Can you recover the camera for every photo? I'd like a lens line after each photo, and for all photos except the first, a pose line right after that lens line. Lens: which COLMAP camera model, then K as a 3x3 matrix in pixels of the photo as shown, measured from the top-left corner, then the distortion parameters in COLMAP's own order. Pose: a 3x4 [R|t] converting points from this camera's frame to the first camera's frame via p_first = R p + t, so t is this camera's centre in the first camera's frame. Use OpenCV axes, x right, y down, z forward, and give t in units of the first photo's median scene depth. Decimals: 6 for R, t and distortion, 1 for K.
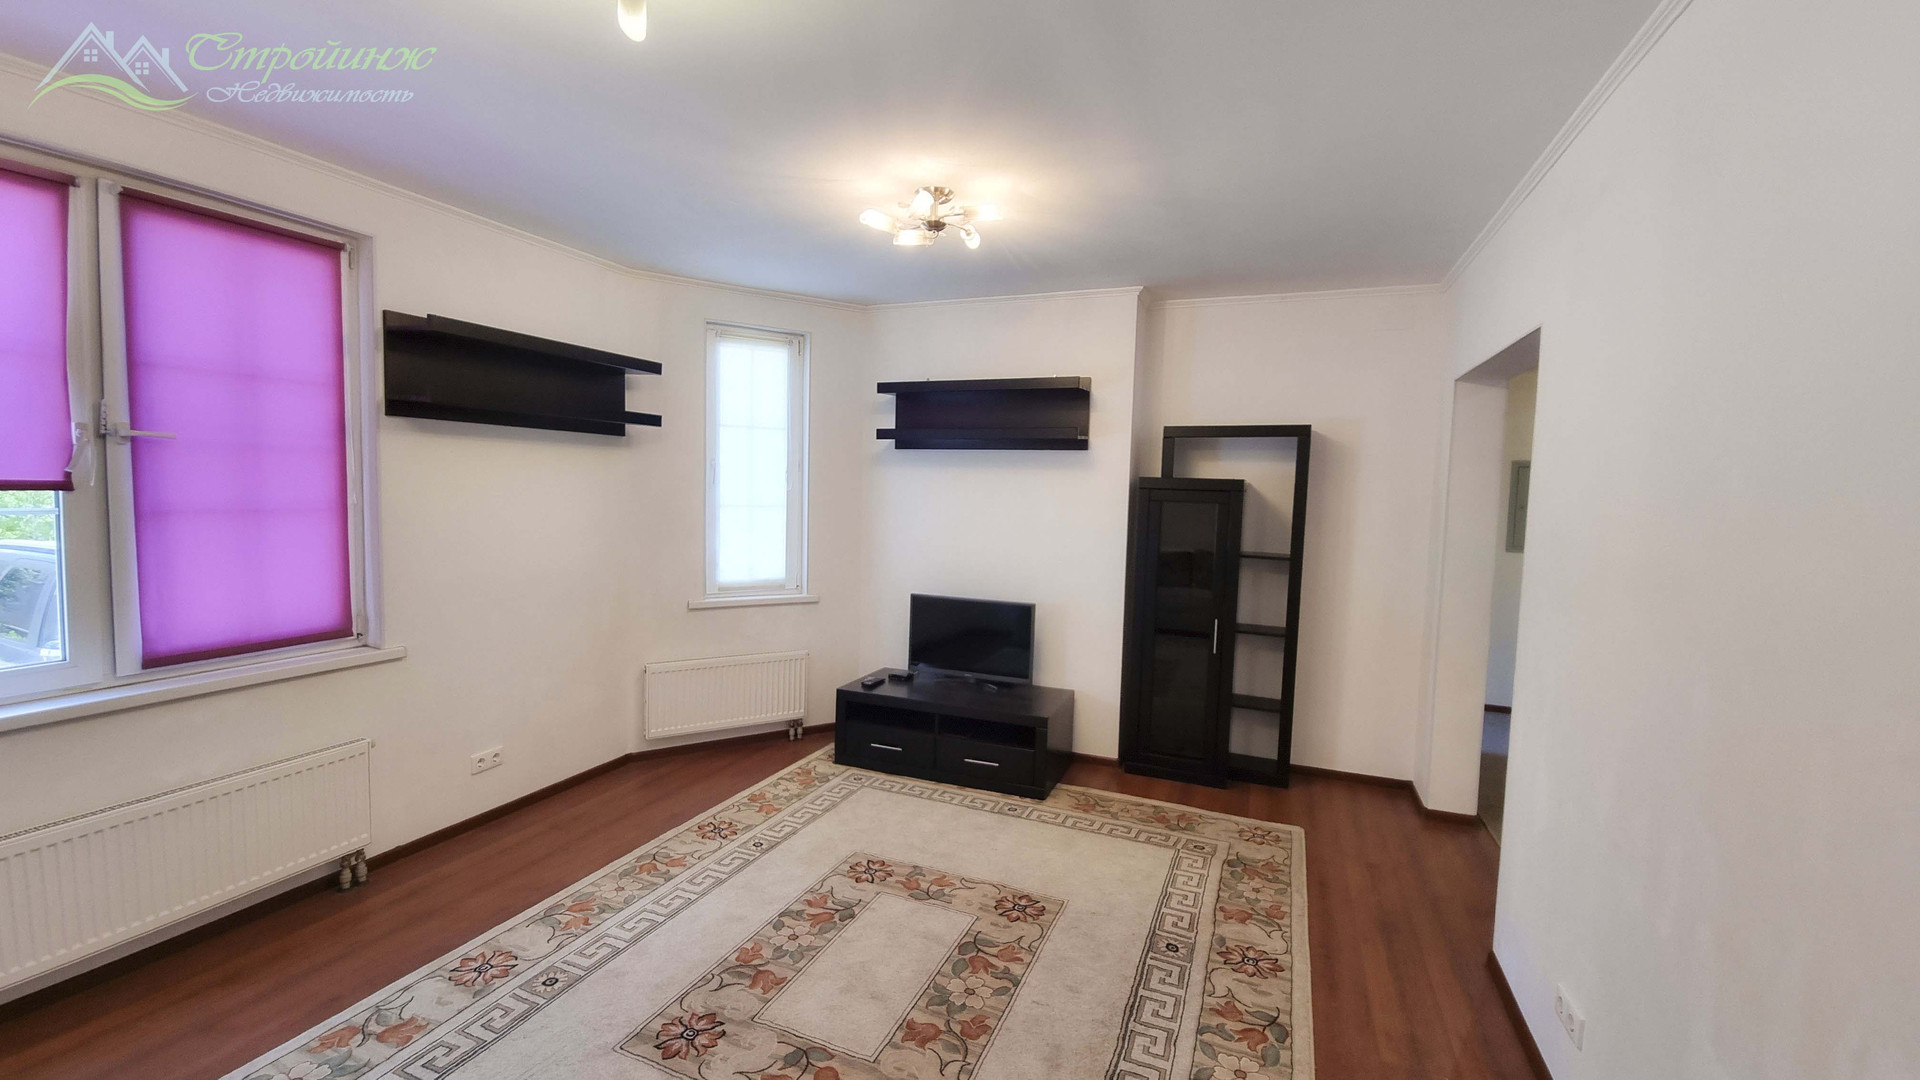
lens RADIAL K [[783.6, 0, 954.9], [0, 783.6, 533.8], [0, 0, 1]] dist [0.000939, -0.000313]
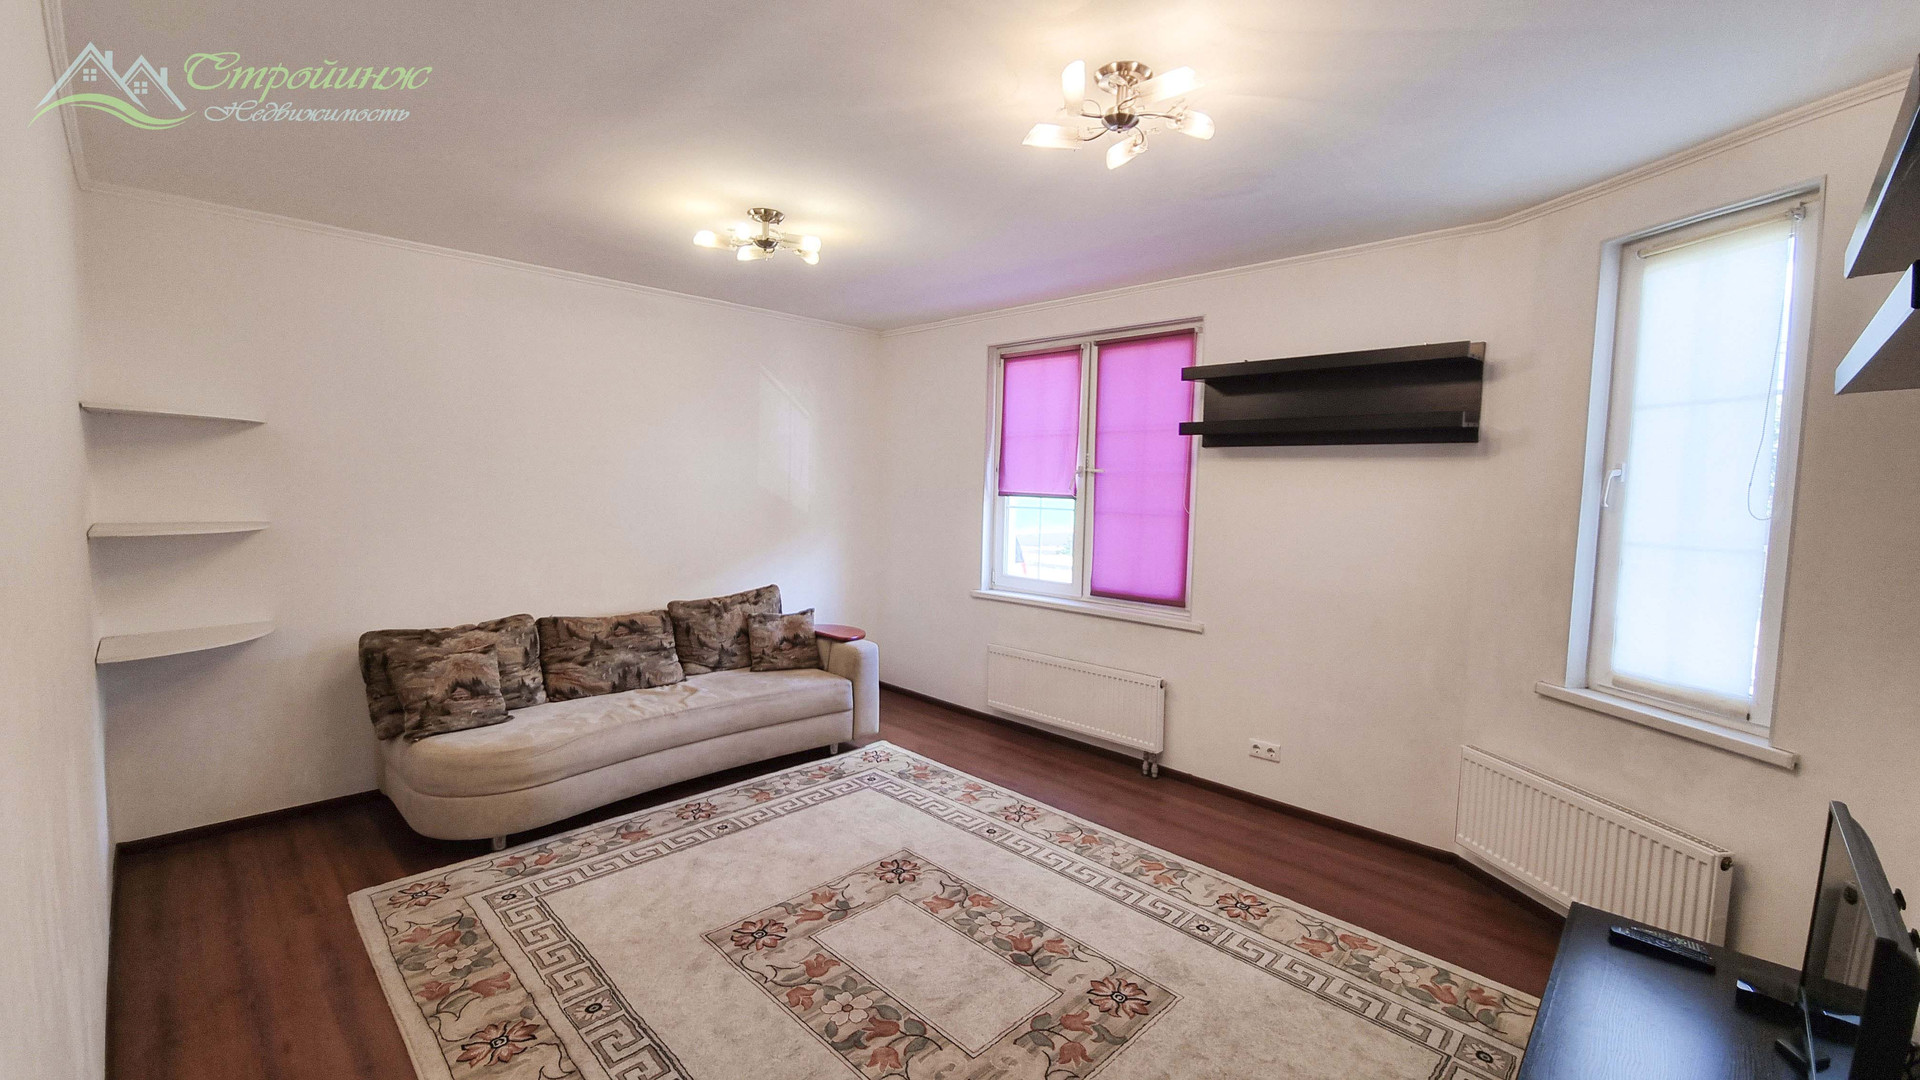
lens RADIAL K [[783.6, 0, 954.1], [0, 783.6, 548.3], [0, 0, 1]] dist [0.000939, -0.000313]
pose [[-0.381542, 0.053683, -0.922791, 0.706541], [-0.083023, 0.992287, 0.092053, -0.073049], [0.920615, 0.111735, -0.374142, 1.197899]]
